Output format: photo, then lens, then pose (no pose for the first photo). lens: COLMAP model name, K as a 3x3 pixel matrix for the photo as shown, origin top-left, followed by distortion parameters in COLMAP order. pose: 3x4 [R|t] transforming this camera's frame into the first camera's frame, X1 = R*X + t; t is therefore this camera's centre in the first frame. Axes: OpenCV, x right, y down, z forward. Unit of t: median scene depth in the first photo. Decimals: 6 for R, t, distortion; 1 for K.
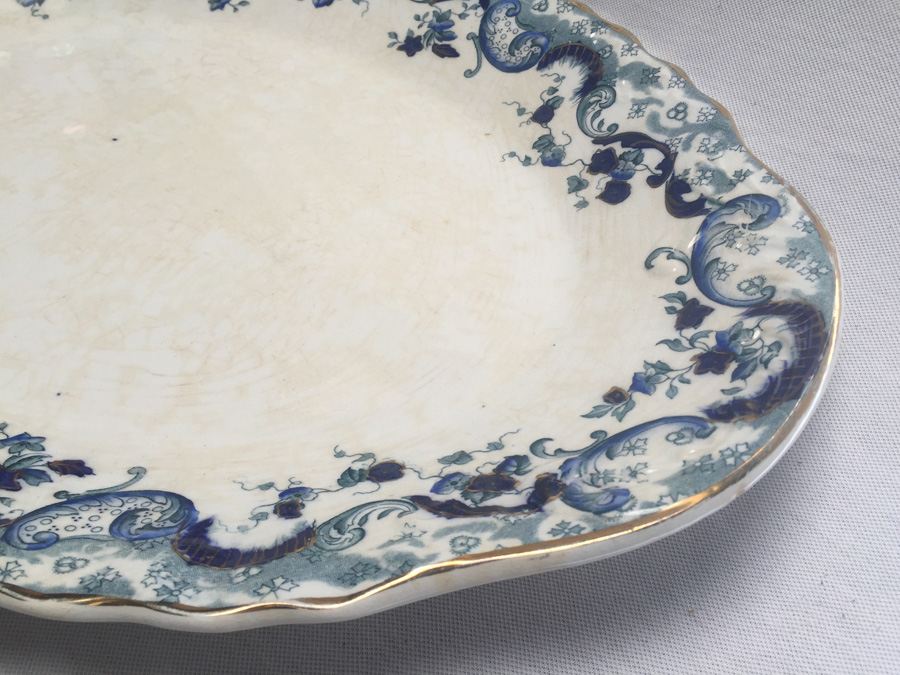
lens RADIAL K [[777.6, 0, 443.8], [0, 777.6, 345.9], [0, 0, 1]] dist [0.072512, -0.134367]
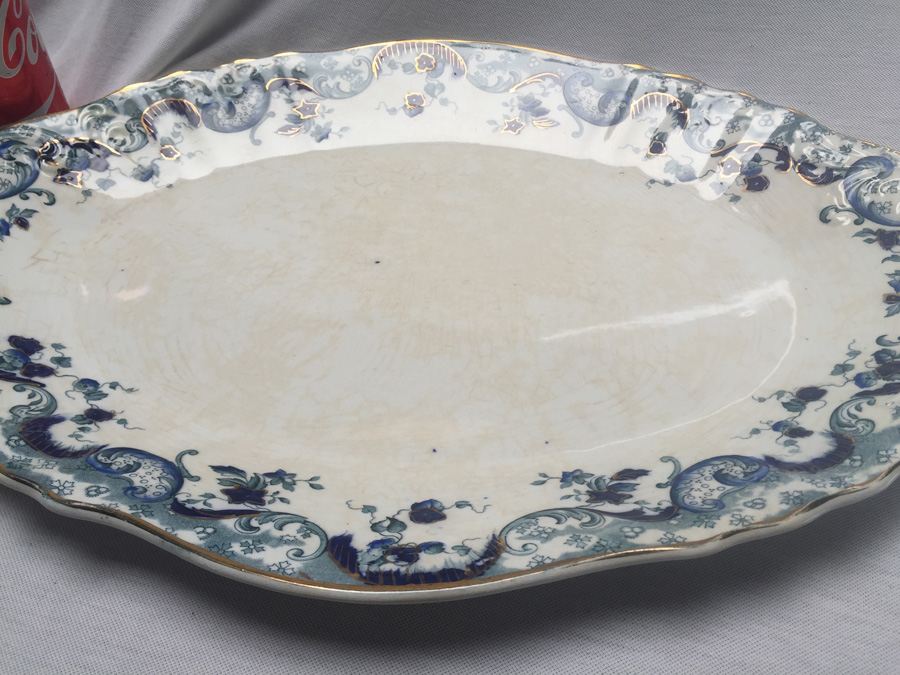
lens RADIAL K [[777.6, 0, 444.0], [0, 777.6, 340.8], [0, 0, 1]] dist [0.072512, -0.134367]
pose [[0.887092, -0.337001, 0.315433, -1.053822], [0.351436, 0.936137, 0.011804, -0.182565], [-0.299266, 0.100383, 0.948875, -0.205371]]
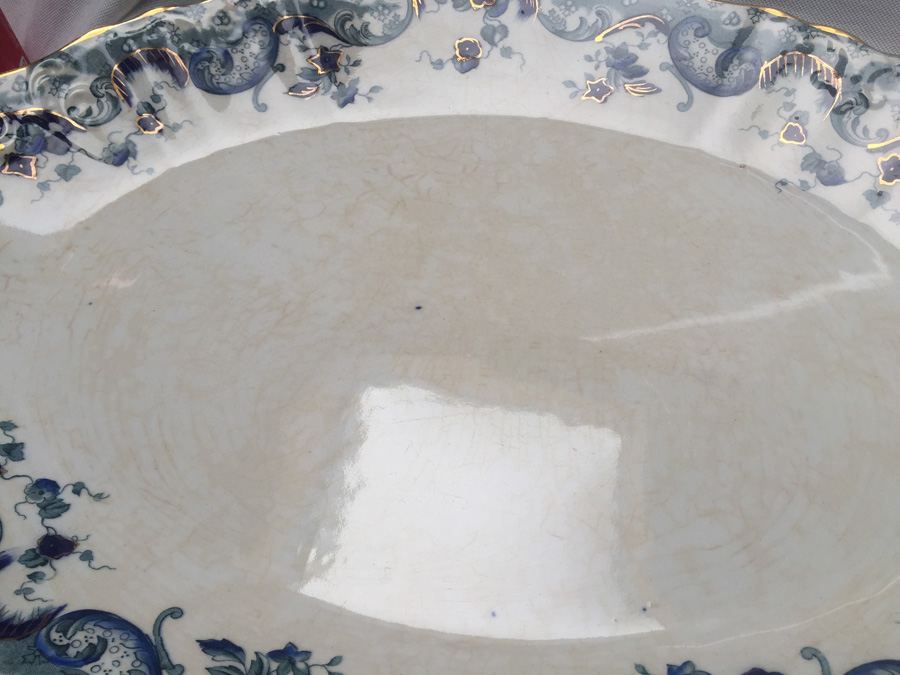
lens RADIAL K [[777.6, 0, 444.4], [0, 777.6, 345.7], [0, 0, 1]] dist [0.072512, -0.134367]
pose [[0.904609, -0.366008, 0.218450, -0.856989], [0.331468, 0.926268, 0.179321, -0.529272], [-0.267976, -0.089806, 0.959231, 0.173380]]
